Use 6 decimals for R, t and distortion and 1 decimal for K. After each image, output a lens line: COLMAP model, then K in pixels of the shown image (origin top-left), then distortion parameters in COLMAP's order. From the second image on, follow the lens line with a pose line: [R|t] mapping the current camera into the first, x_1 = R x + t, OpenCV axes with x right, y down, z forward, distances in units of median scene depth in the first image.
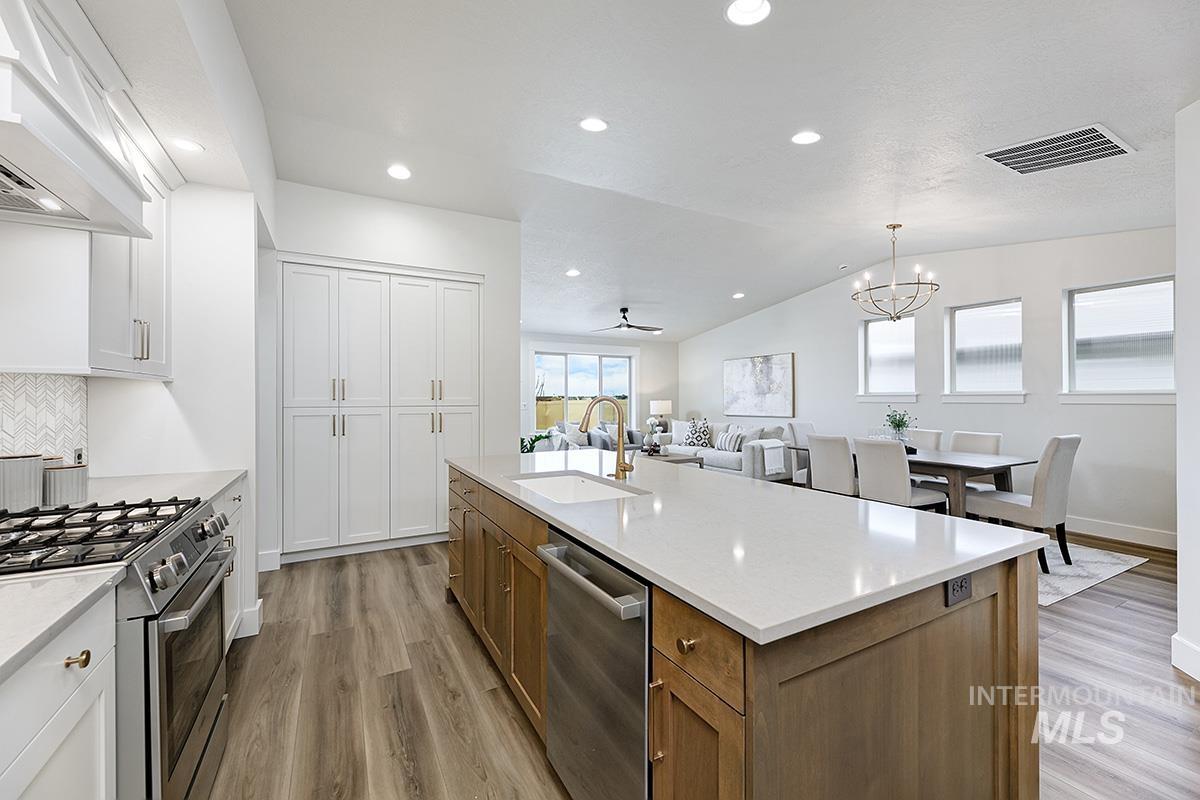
lens RADIAL K [[490.6, 0, 601.9], [0, 490.6, 399.7], [0, 0, 1]] dist [-0.003014, -0.000226]
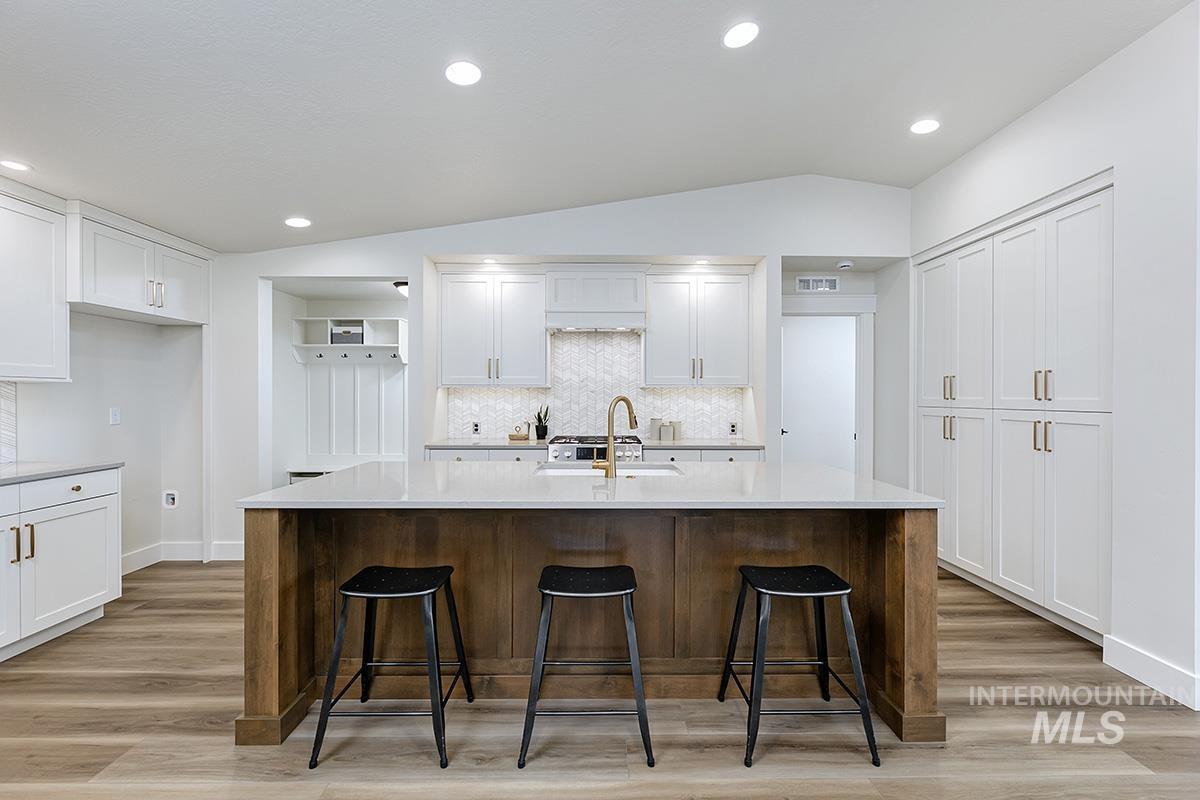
lens RADIAL K [[490.6, 0, 601.9], [0, 490.6, 399.7], [0, 0, 1]] dist [-0.003014, -0.000226]
pose [[-0.470193, 0.002615, -0.882560, 0.502596], [-0.007424, 0.999949, 0.006918, 0.000361], [0.882532, 0.009805, -0.470150, 0.783407]]
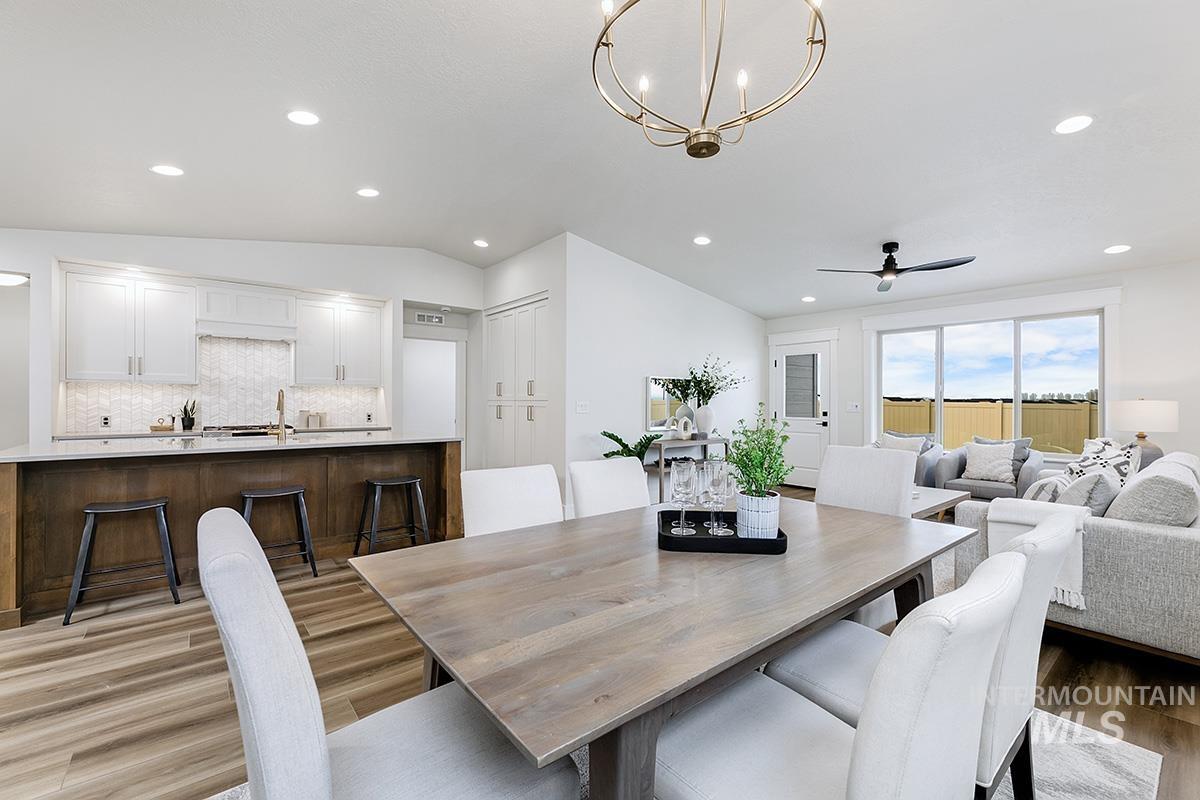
lens RADIAL K [[490.6, 0, 601.9], [0, 490.6, 399.7], [0, 0, 1]] dist [-0.003014, -0.000226]
pose [[0.195596, -0.004890, -0.980672, 0.975595], [-0.007221, 0.999953, -0.006427, 0.019814], [0.980658, 0.008338, 0.195551, 0.922920]]
